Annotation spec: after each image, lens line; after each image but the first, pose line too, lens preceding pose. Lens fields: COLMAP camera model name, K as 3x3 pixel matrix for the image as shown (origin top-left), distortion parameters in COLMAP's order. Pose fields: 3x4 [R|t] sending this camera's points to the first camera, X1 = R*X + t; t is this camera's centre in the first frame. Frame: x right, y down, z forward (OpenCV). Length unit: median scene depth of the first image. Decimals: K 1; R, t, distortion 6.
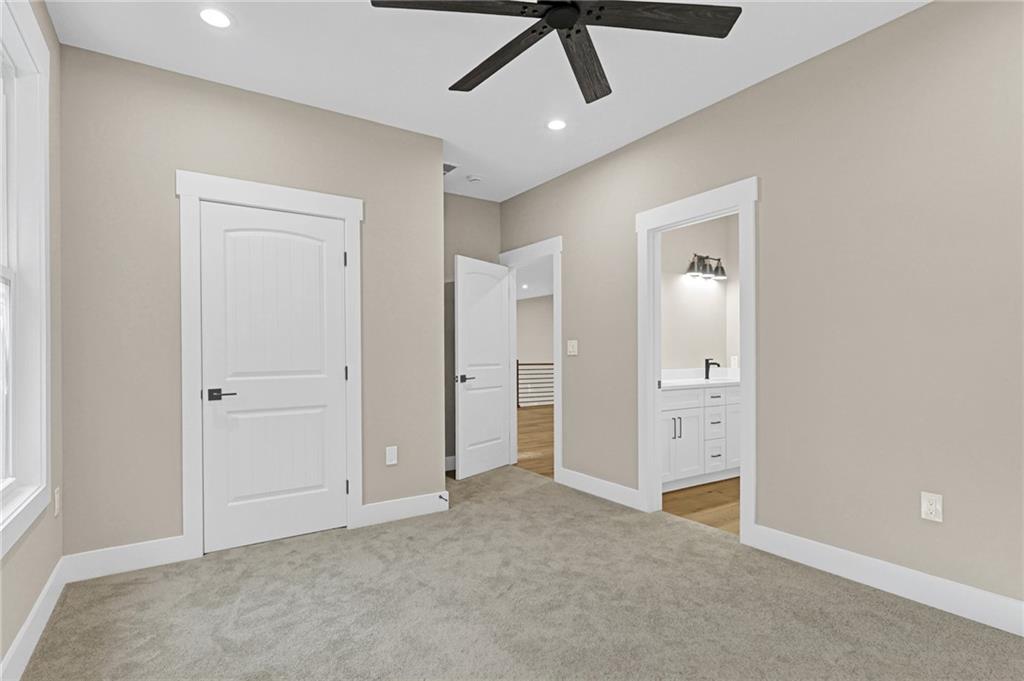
lens RADIAL K [[498.0, 0, 508.2], [0, 498.0, 350.5], [0, 0, 1]] dist [0.004613, 0.000121]
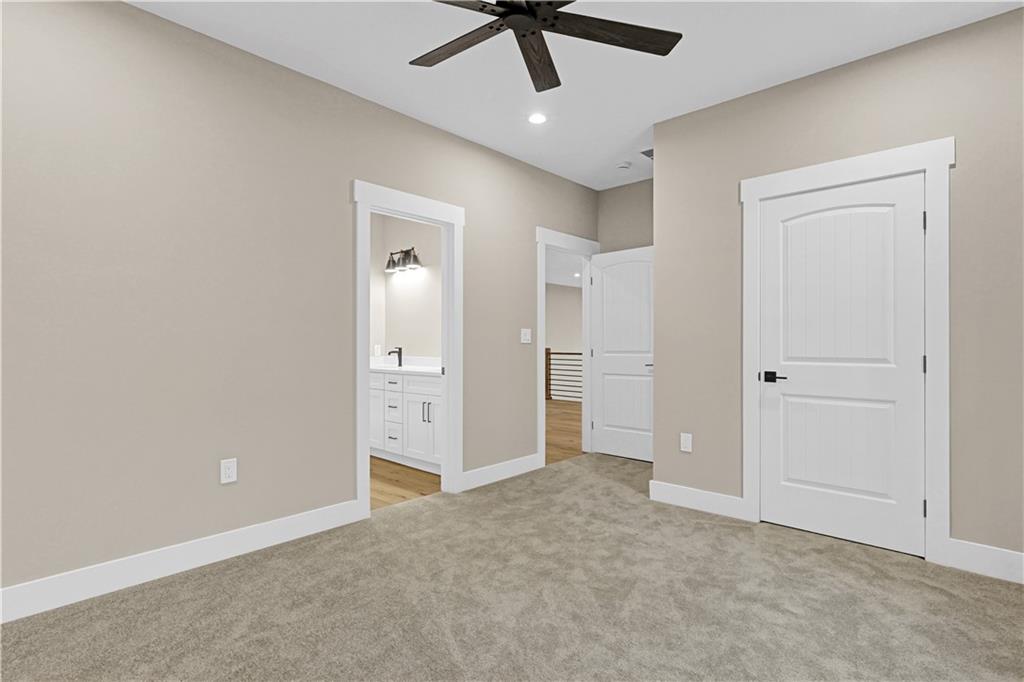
lens RADIAL K [[498.0, 0, 516.0], [0, 498.0, 338.2], [0, 0, 1]] dist [0.004613, 0.000121]
pose [[0.270723, -0.000754, -0.962657, 1.435979], [0.007975, 0.999967, 0.001459, -0.001817], [0.962624, -0.008073, 0.270720, 0.915981]]
